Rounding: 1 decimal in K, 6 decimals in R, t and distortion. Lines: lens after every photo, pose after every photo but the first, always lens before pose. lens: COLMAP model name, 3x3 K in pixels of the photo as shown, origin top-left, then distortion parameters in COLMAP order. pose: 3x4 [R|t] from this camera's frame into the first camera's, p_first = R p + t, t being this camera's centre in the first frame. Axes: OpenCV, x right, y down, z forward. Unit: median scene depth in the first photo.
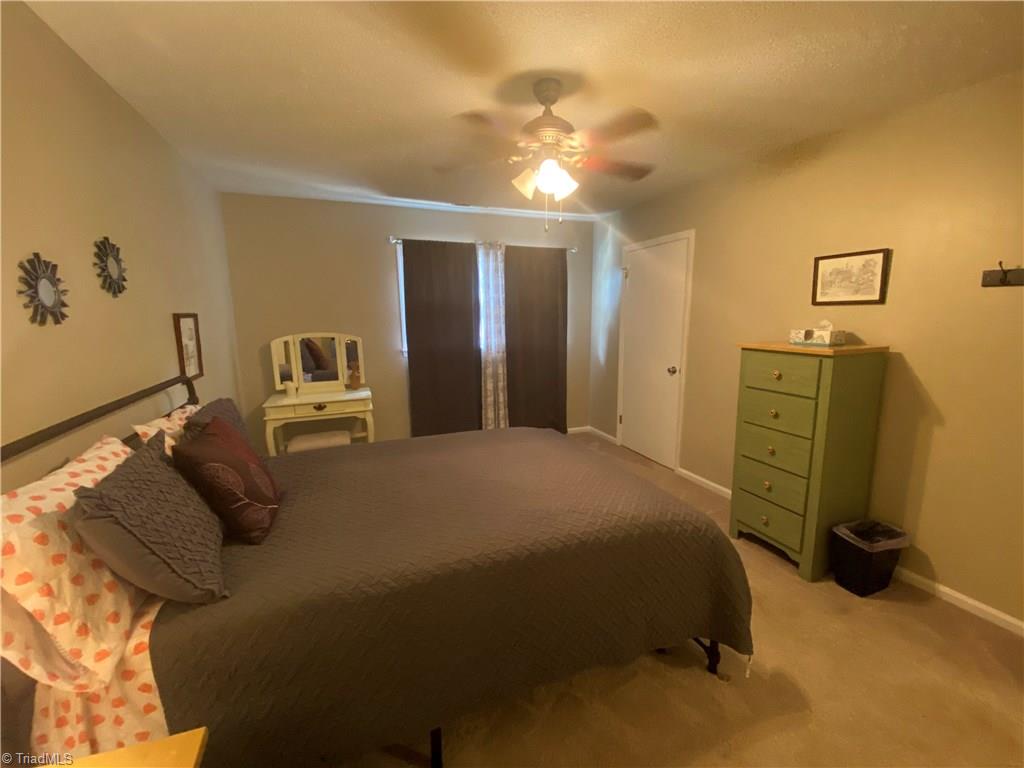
lens RADIAL K [[421.0, 0, 517.4], [0, 421.0, 379.5], [0, 0, 1]] dist [-0.000499, -0.001610]
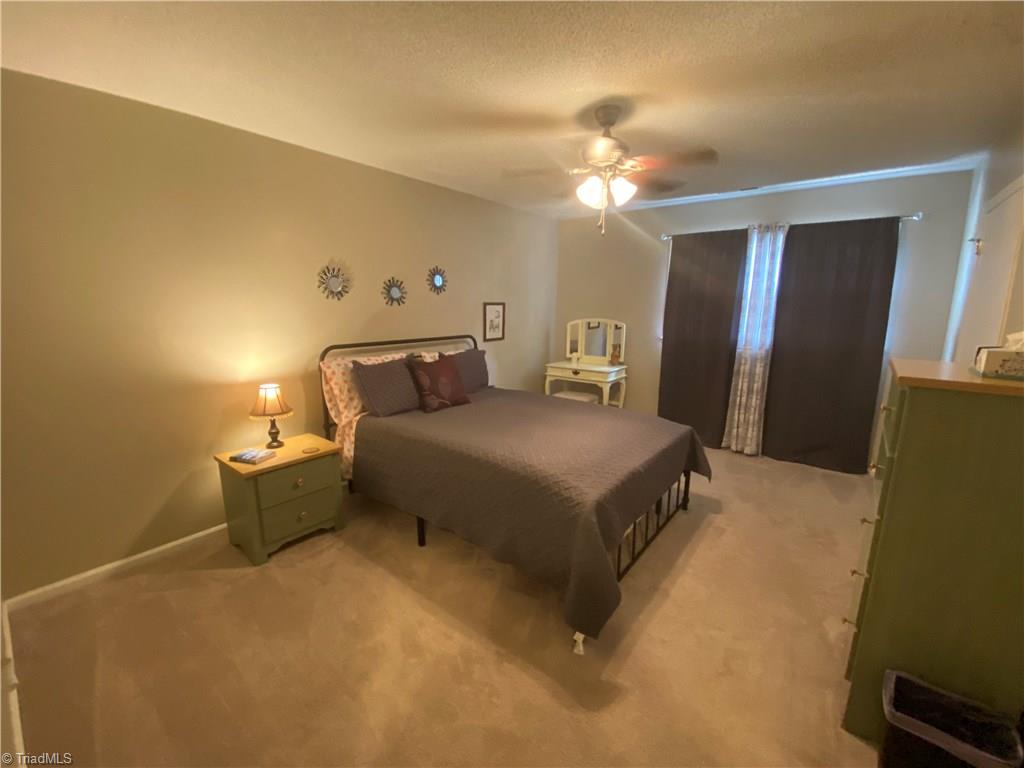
lens RADIAL K [[421.0, 0, 519.8], [0, 421.0, 386.5], [0, 0, 1]] dist [-0.000499, -0.001610]
pose [[0.498708, 0.172939, -0.849342, 0.607594], [-0.144849, 0.982742, 0.115051, -0.020349], [0.854581, 0.065650, 0.515151, 0.145071]]
